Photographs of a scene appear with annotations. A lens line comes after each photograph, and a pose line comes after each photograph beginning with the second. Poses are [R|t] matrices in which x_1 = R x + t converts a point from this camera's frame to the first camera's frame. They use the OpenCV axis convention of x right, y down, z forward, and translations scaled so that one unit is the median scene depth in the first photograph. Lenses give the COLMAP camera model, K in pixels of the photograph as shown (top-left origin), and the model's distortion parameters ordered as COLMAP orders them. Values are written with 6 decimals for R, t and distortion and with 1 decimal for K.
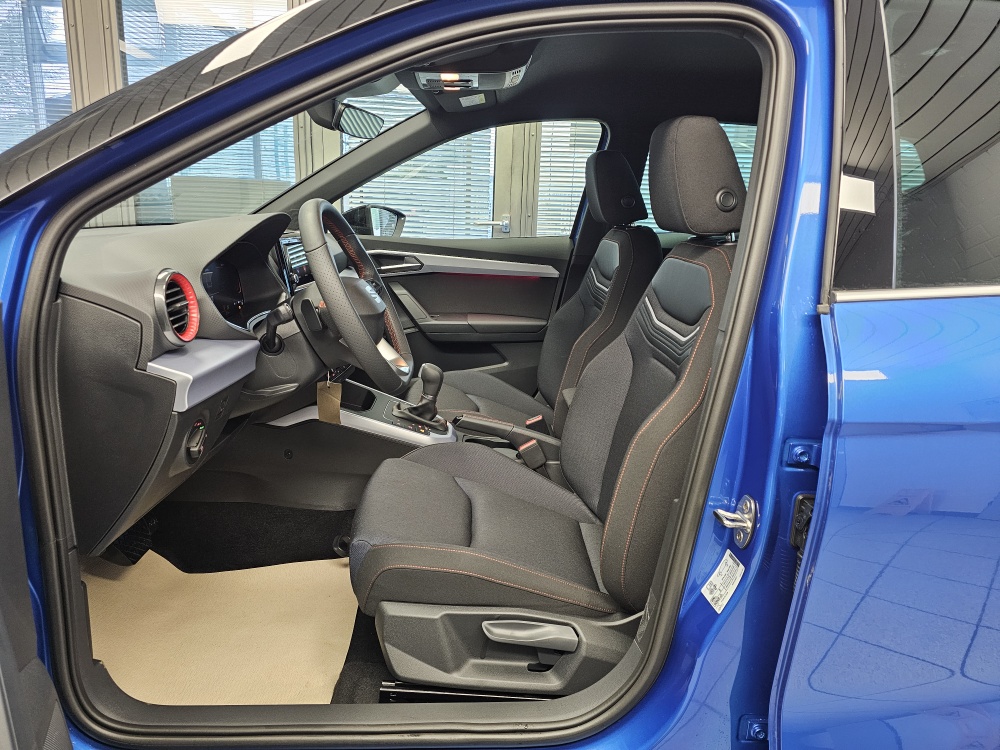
lens RADIAL K [[669.5, 0, 498.0], [0, 669.5, 368.1], [0, 0, 1]] dist [0.052321, -0.055749]
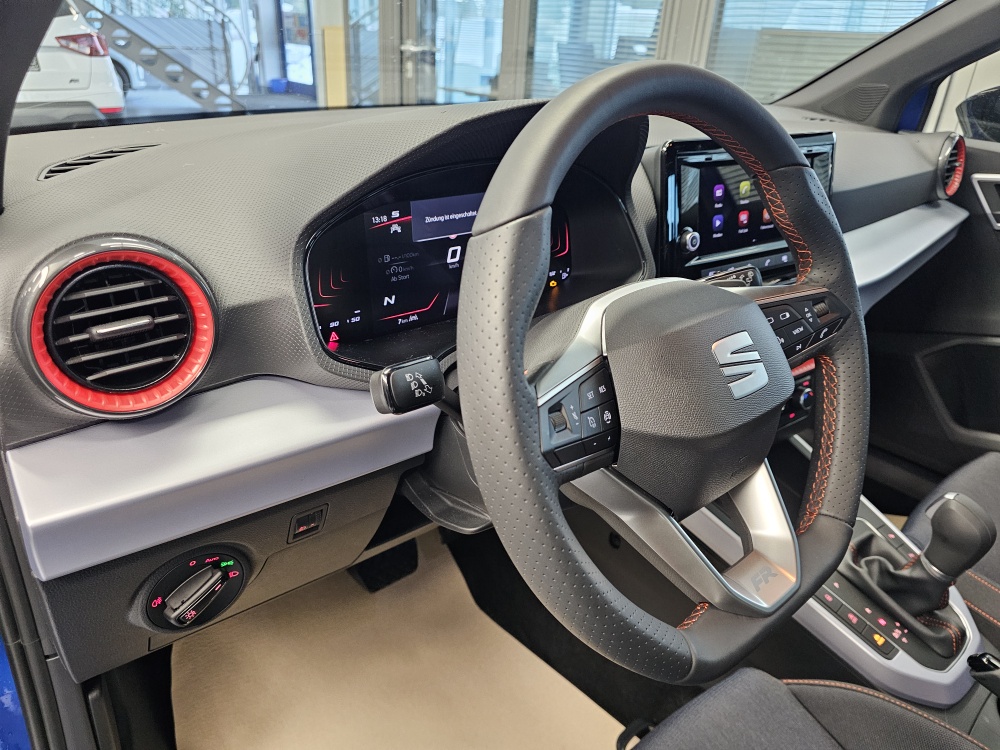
lens RADIAL K [[669.5, 0, 479.5], [0, 669.5, 396.5], [0, 0, 1]] dist [0.052321, -0.055749]
pose [[0.598912, 0.373579, -0.708338, -0.023423], [-0.210392, 0.926852, 0.310934, -0.195391], [0.772684, -0.037194, 0.633701, 0.768588]]
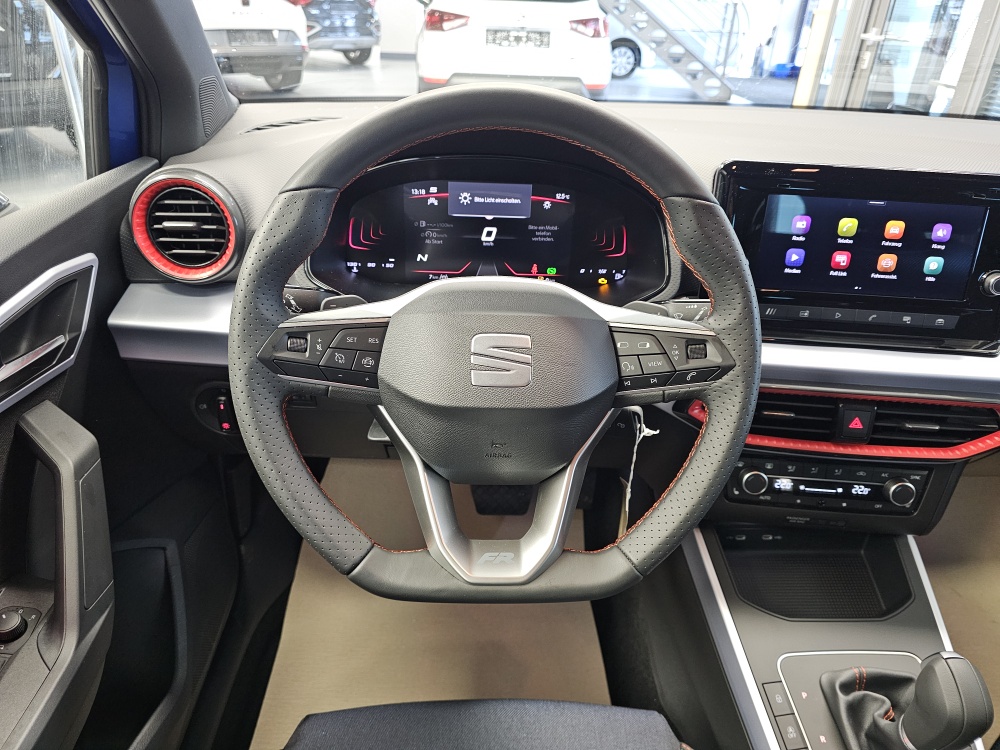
lens RADIAL K [[669.5, 0, 494.7], [0, 669.5, 379.2], [0, 0, 1]] dist [0.052321, -0.055749]
pose [[-0.024490, 0.470360, -0.882135, 0.169383], [-0.269738, 0.846563, 0.458882, -0.307951], [0.962622, 0.249183, 0.106142, 1.082475]]
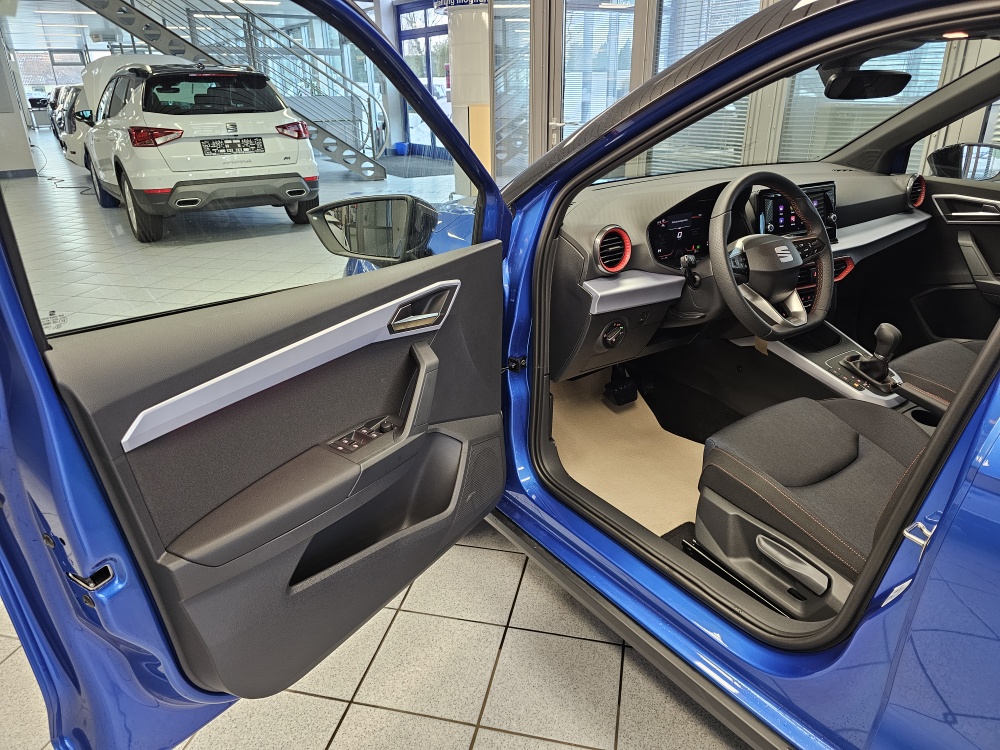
lens RADIAL K [[669.5, 0, 500.5], [0, 669.5, 390.0], [0, 0, 1]] dist [0.052321, -0.055749]
pose [[0.531034, 0.312707, -0.787539, 0.629706], [-0.164338, 0.949774, 0.266312, -0.132081], [0.831262, -0.011998, 0.555752, -0.089919]]
